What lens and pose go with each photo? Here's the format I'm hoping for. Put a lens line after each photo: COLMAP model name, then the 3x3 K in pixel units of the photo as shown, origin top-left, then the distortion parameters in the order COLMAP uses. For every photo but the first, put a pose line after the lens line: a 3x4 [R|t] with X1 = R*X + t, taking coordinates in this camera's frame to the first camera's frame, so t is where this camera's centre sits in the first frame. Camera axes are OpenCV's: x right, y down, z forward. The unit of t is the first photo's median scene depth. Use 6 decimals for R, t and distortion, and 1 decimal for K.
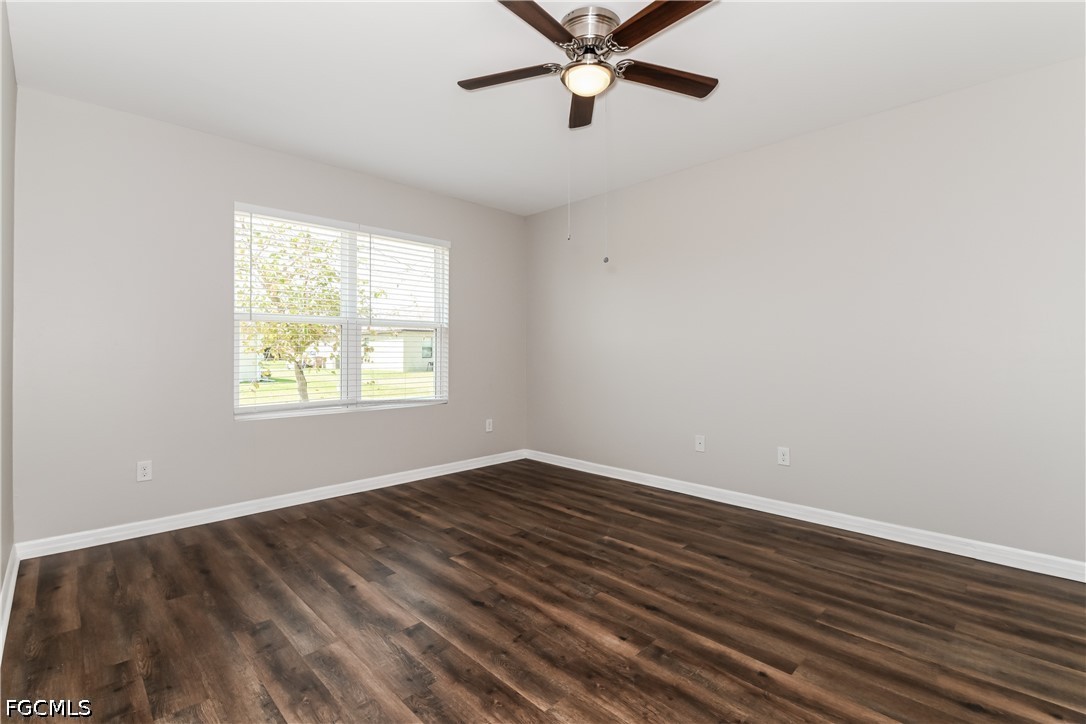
lens RADIAL K [[496.9, 0, 546.0], [0, 496.9, 359.6], [0, 0, 1]] dist [-0.001276, -0.005575]
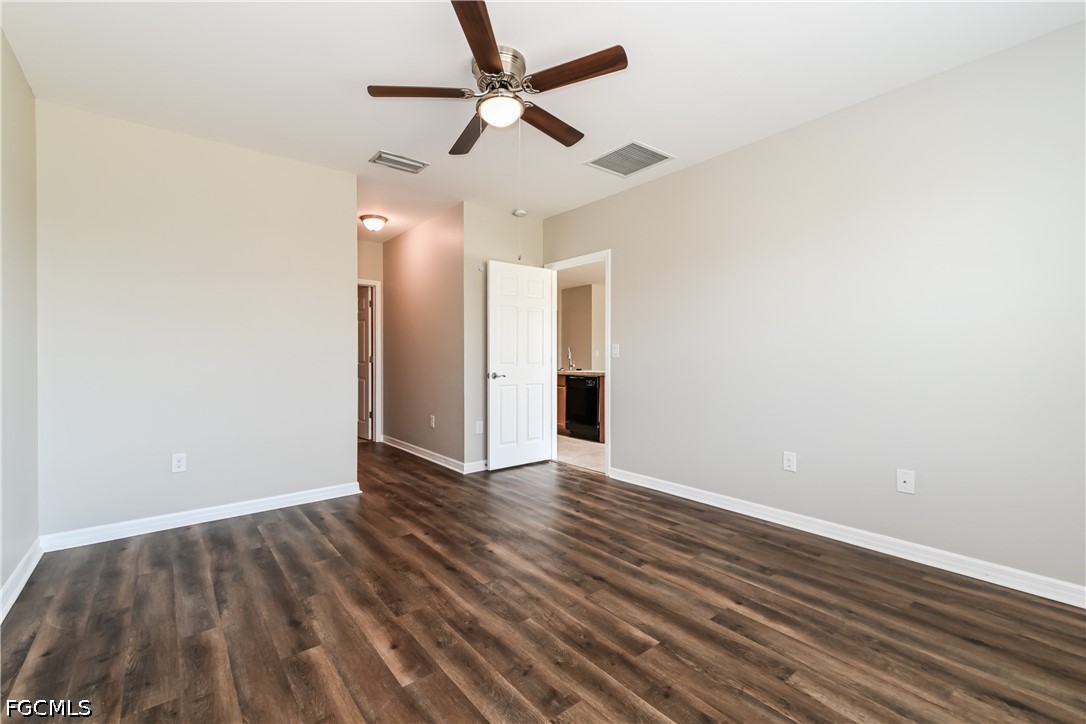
lens RADIAL K [[496.9, 0, 541.1], [0, 496.9, 357.9], [0, 0, 1]] dist [-0.001276, -0.005575]
pose [[-0.995246, 0.003650, 0.097326, -0.112913], [0.005242, 0.999857, 0.016103, -0.023330], [-0.097254, 0.016536, -0.995122, 2.006447]]
